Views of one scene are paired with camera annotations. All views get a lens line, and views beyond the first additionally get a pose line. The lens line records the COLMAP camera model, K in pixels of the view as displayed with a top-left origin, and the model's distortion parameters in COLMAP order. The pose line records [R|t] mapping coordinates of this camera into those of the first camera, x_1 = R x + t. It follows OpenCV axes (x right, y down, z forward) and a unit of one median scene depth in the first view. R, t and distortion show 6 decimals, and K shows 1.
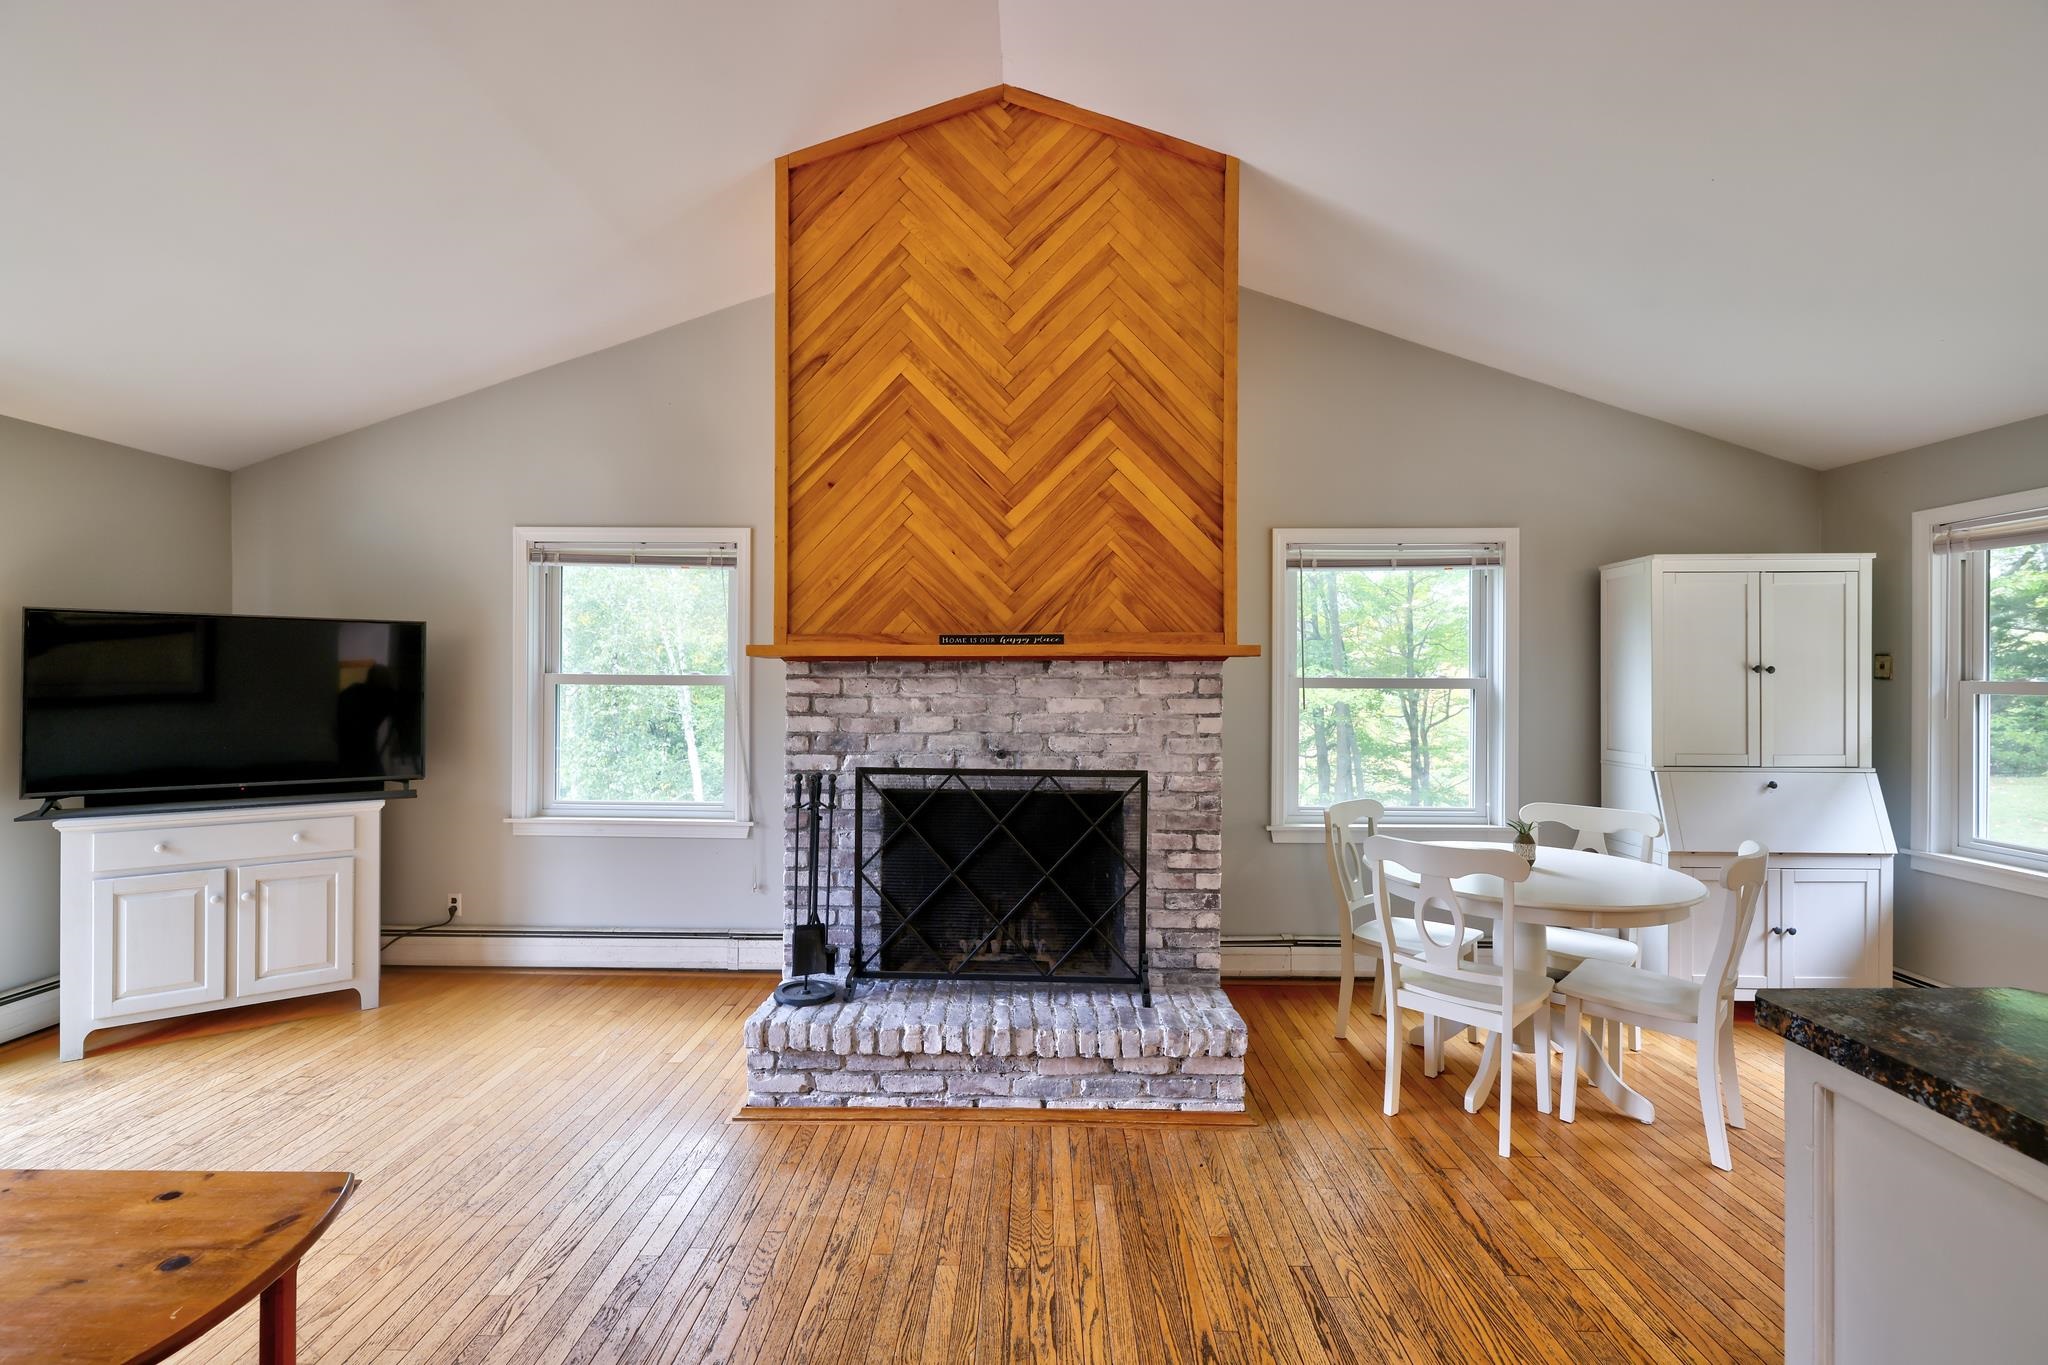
lens RADIAL K [[860.3, 0, 1038.1], [0, 860.3, 682.3], [0, 0, 1]] dist [-0.001991, -0.000776]
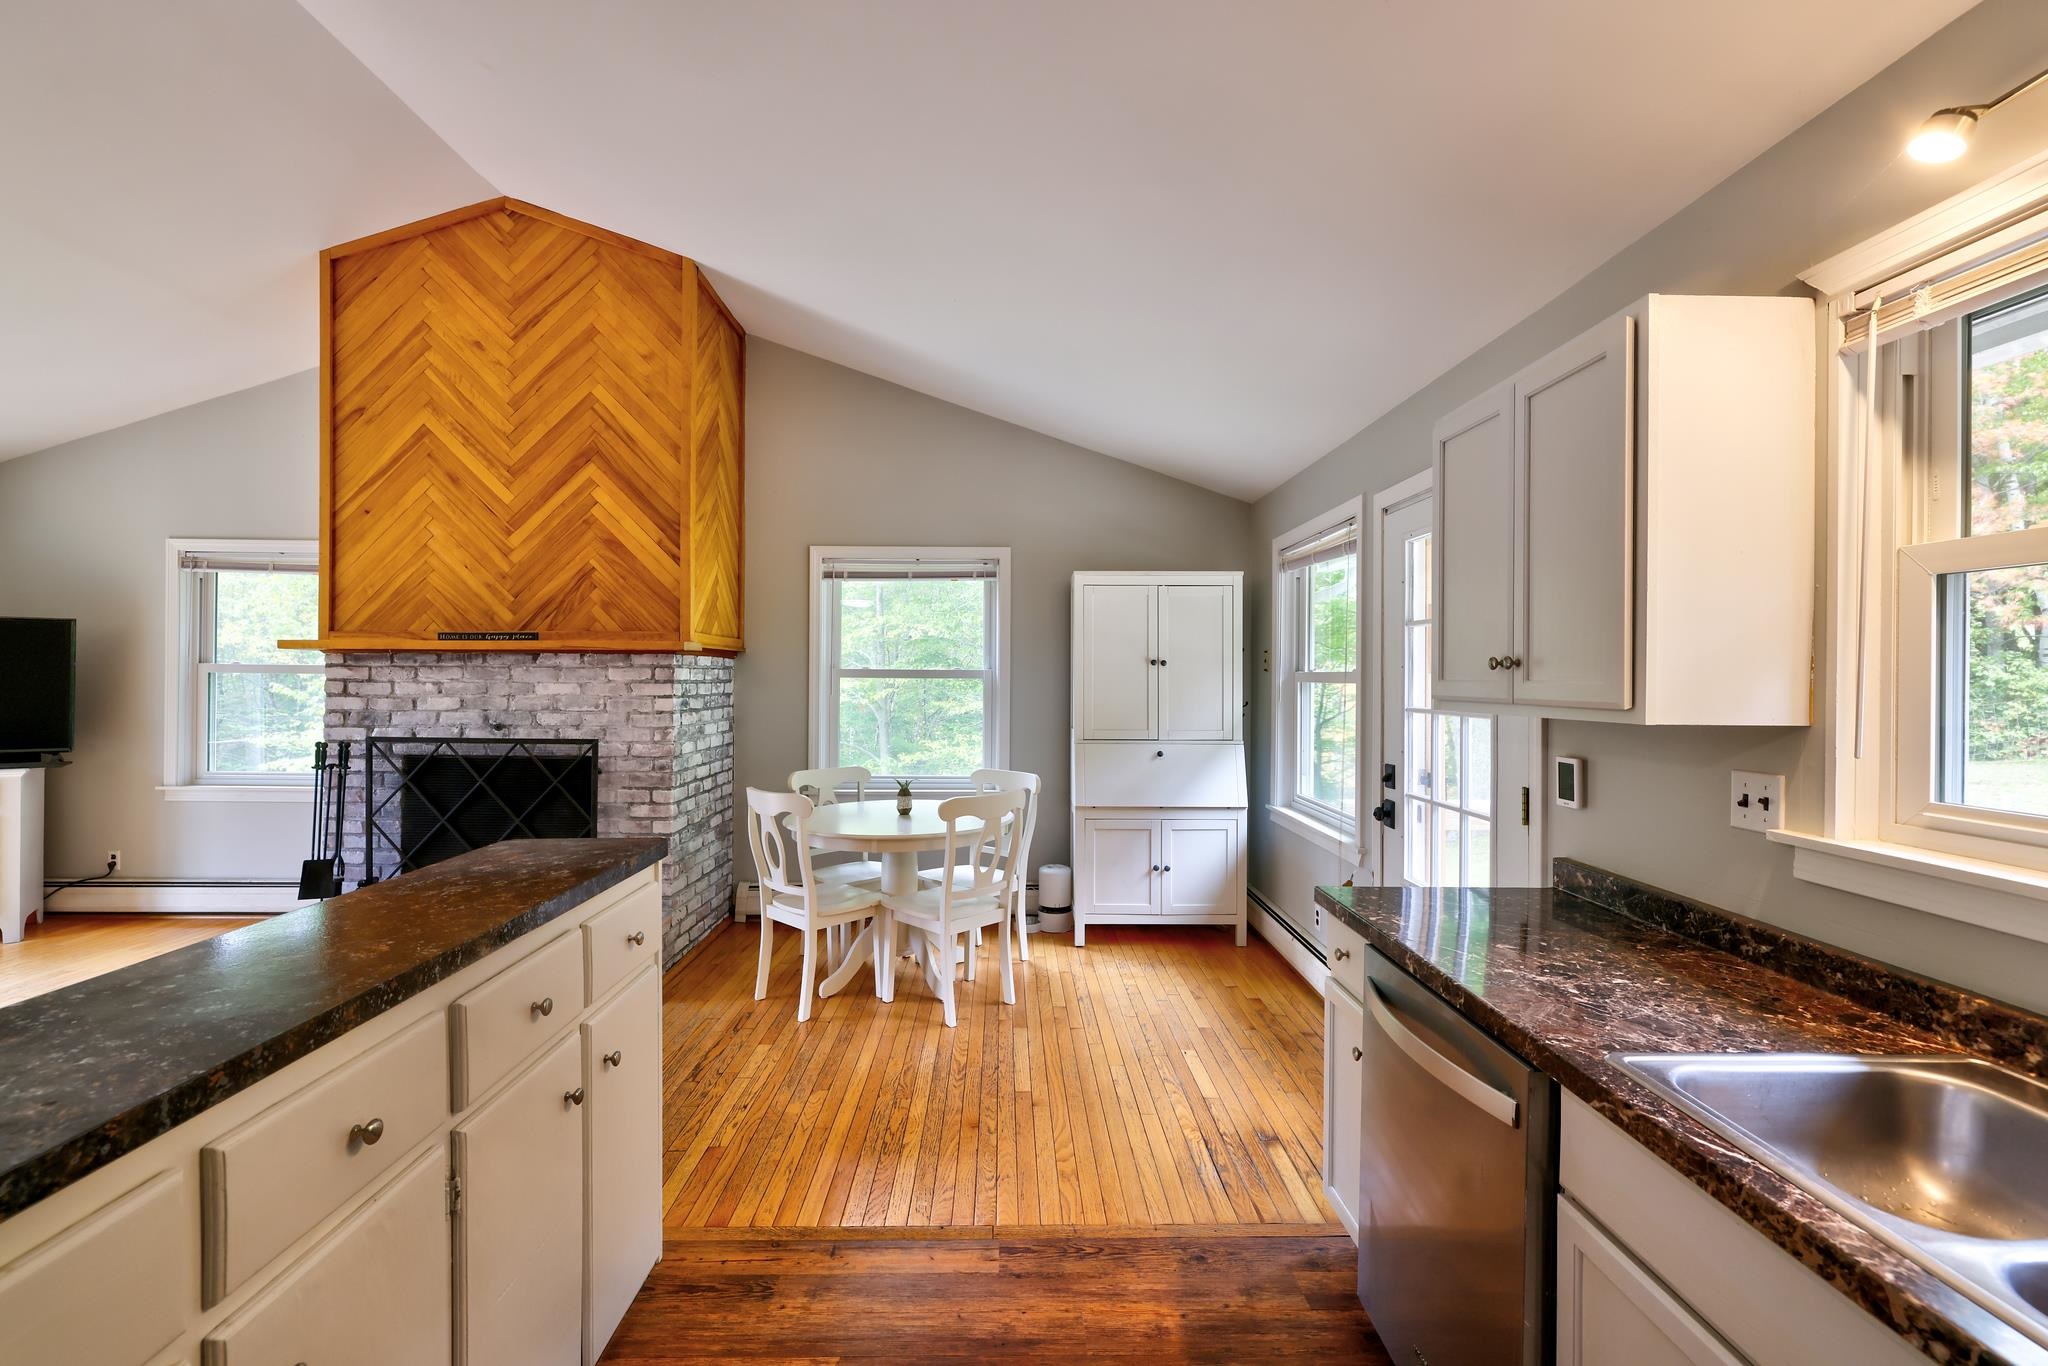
lens RADIAL K [[860.3, 0, 1015.3], [0, 860.3, 677.5], [0, 0, 1]] dist [-0.001991, -0.000776]
pose [[0.999109, 0.002716, 0.042107, 0.652390], [-0.002643, 0.999995, -0.001778, 0.010784], [-0.042112, 0.001665, 0.999112, -0.288194]]
